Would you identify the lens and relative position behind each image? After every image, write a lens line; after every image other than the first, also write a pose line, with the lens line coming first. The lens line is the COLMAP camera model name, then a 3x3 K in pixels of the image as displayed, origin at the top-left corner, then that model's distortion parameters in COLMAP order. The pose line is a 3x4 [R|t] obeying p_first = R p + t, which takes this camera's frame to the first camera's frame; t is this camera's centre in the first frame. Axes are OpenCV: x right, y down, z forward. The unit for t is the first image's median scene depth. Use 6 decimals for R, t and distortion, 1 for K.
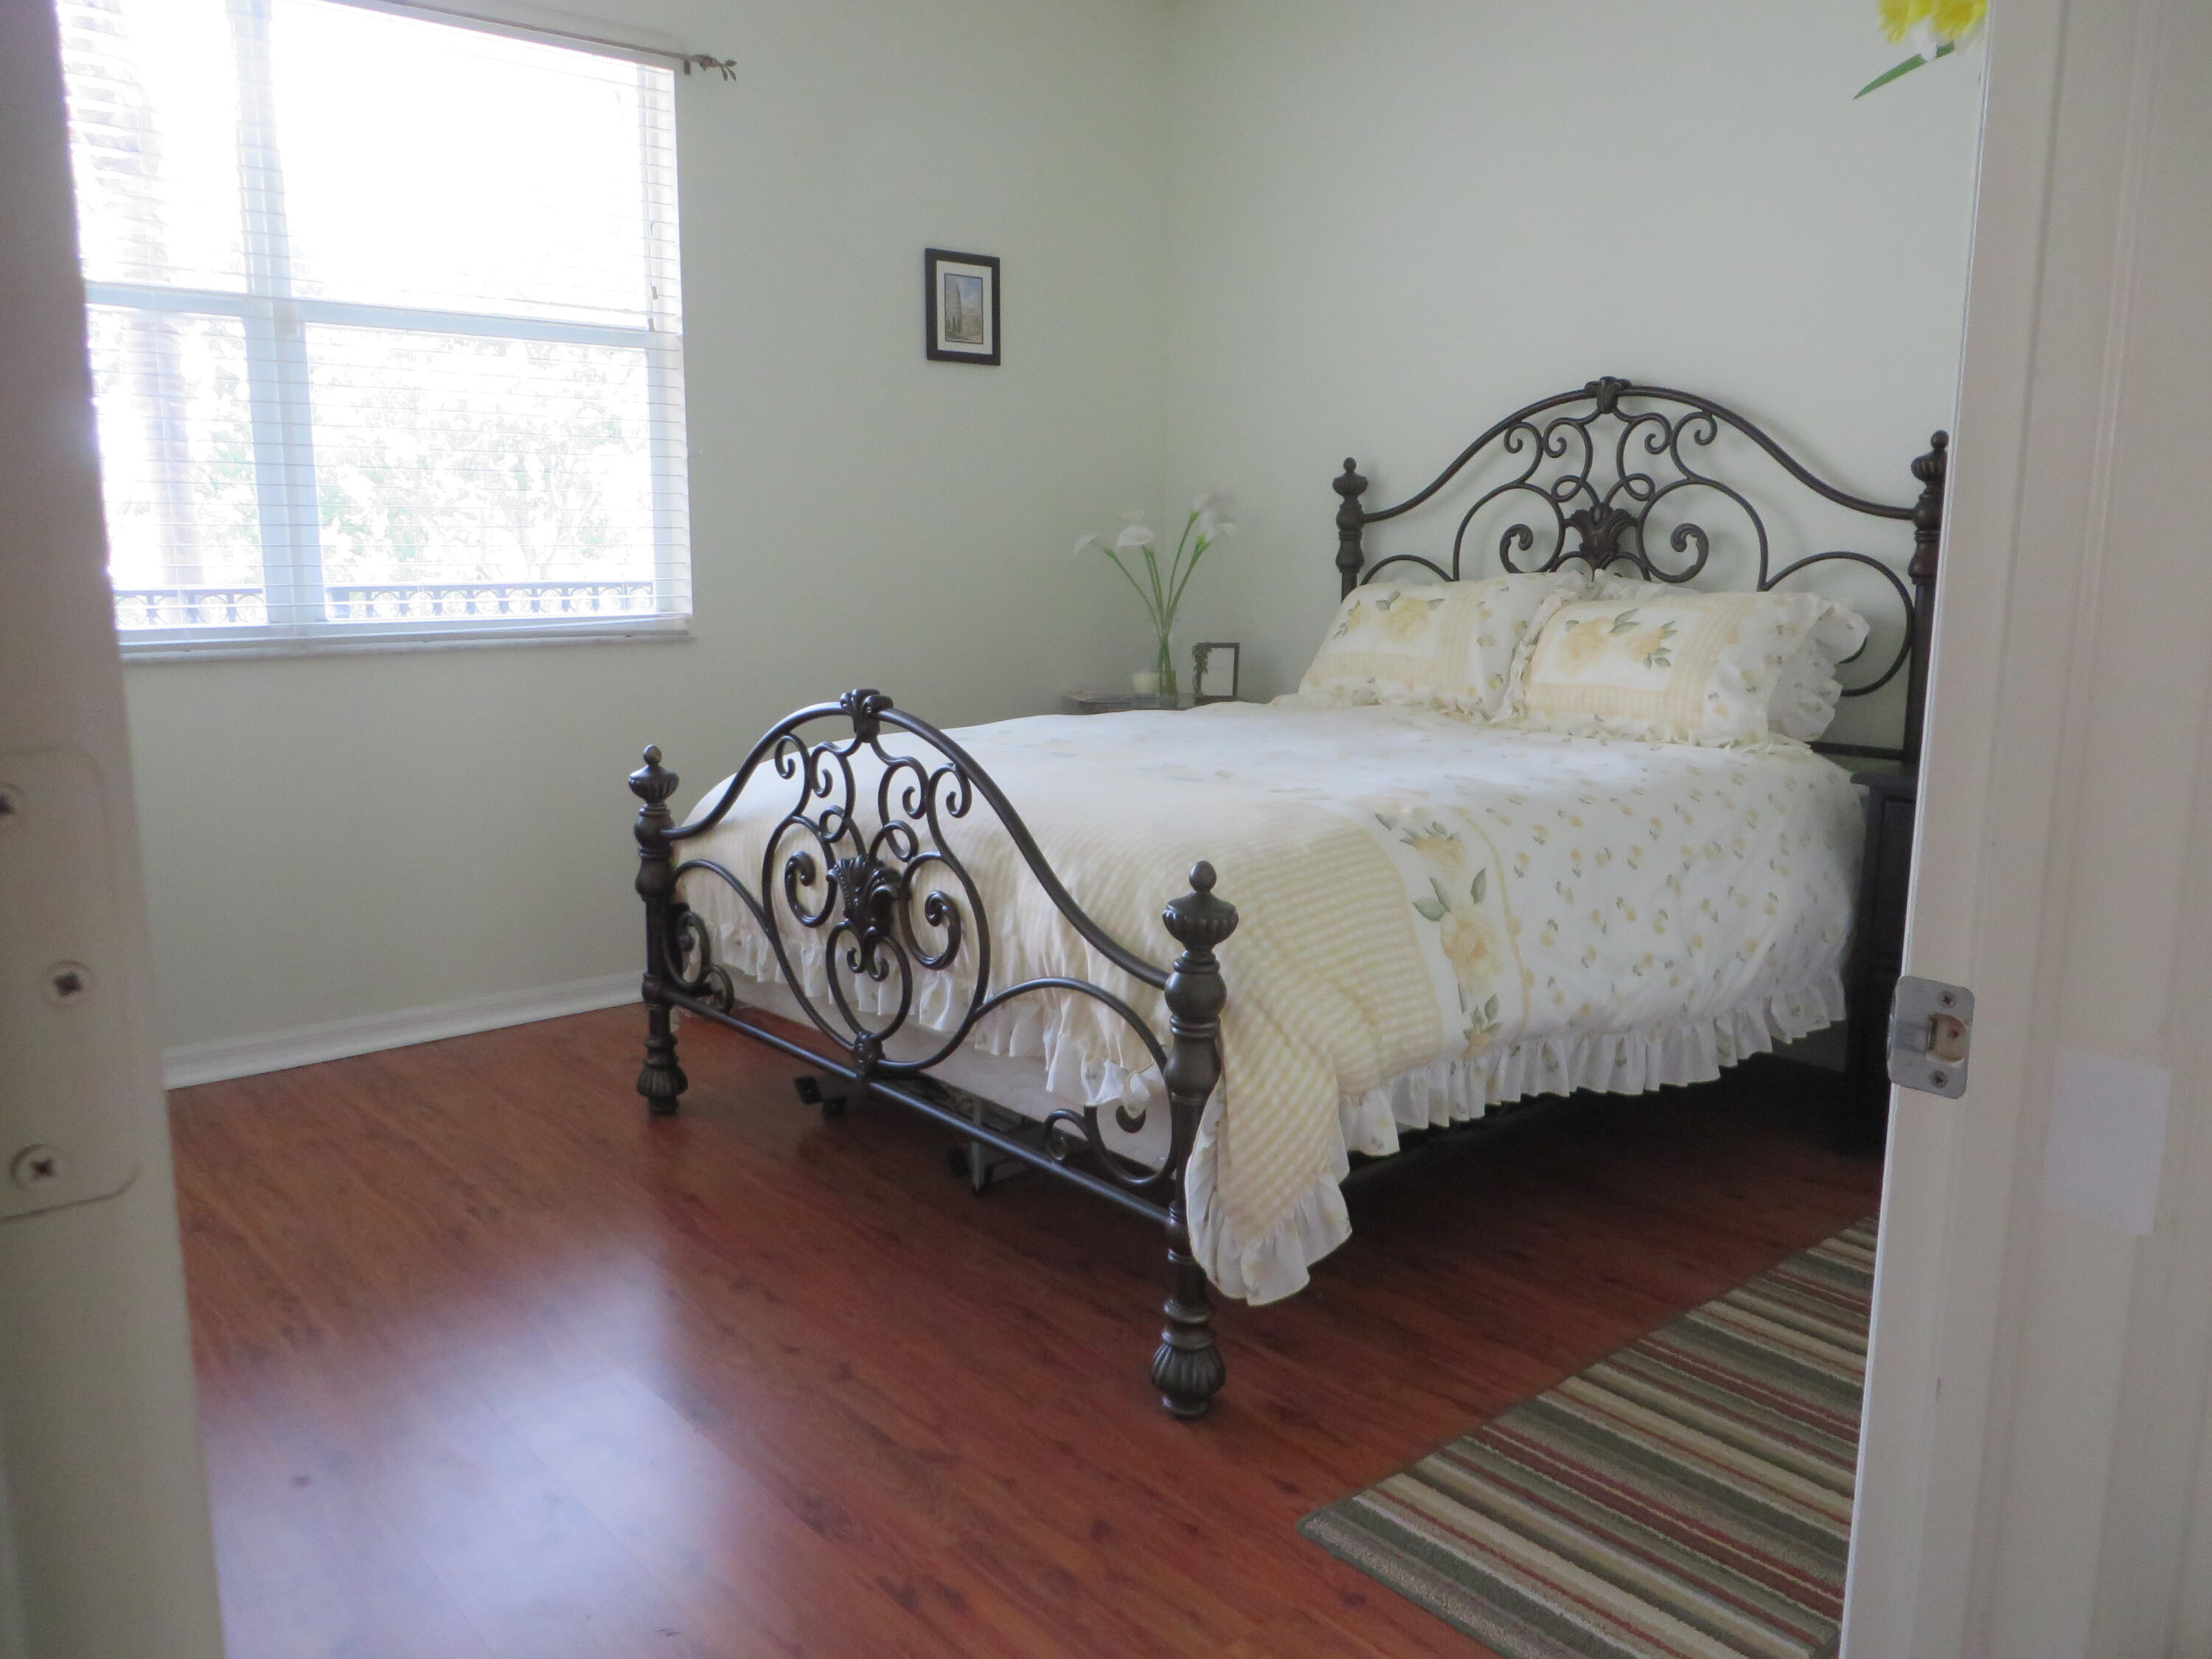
lens RADIAL K [[1641.3, 0, 1093.9], [0, 1641.3, 828.7], [0, 0, 1]] dist [-0.026722, 0.005094]
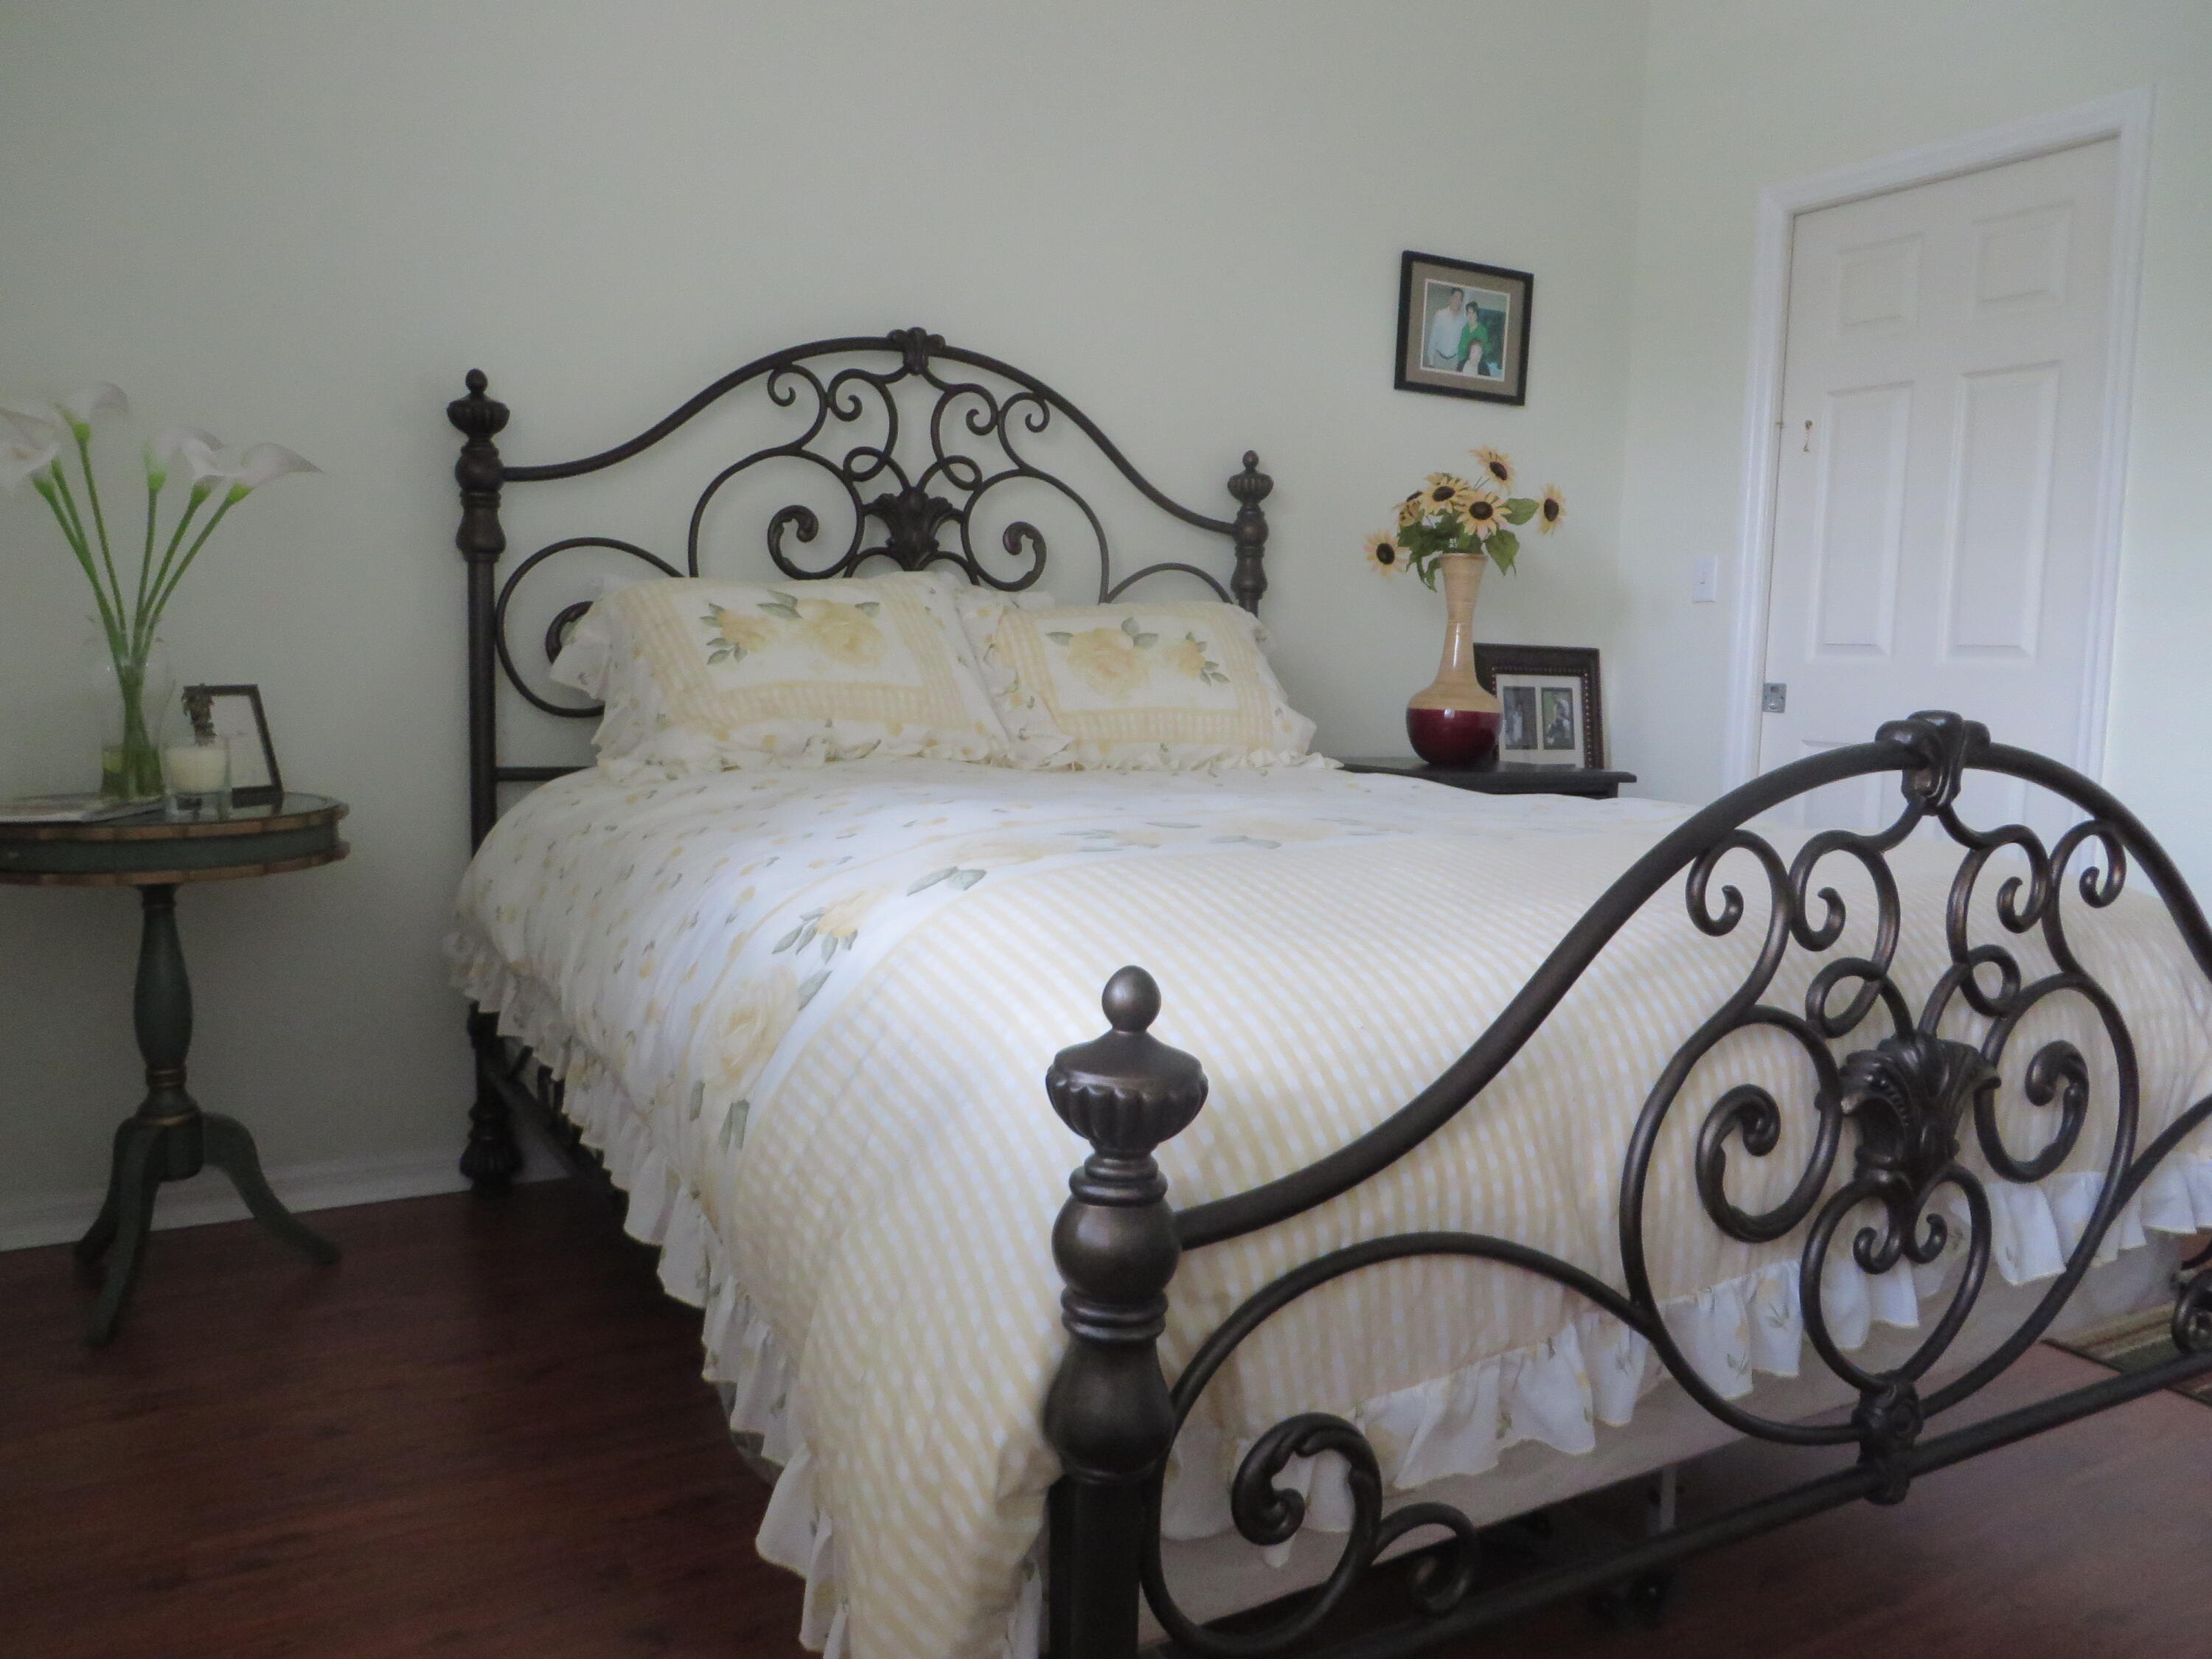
lens RADIAL K [[1641.3, 0, 1093.9], [0, 1641.3, 828.7], [0, 0, 1]] dist [-0.026722, 0.005094]
pose [[0.206859, -0.096797, 0.973571, -0.464199], [0.138566, 0.987962, 0.068786, -0.080412], [-0.968509, 0.120675, 0.217781, 0.776821]]
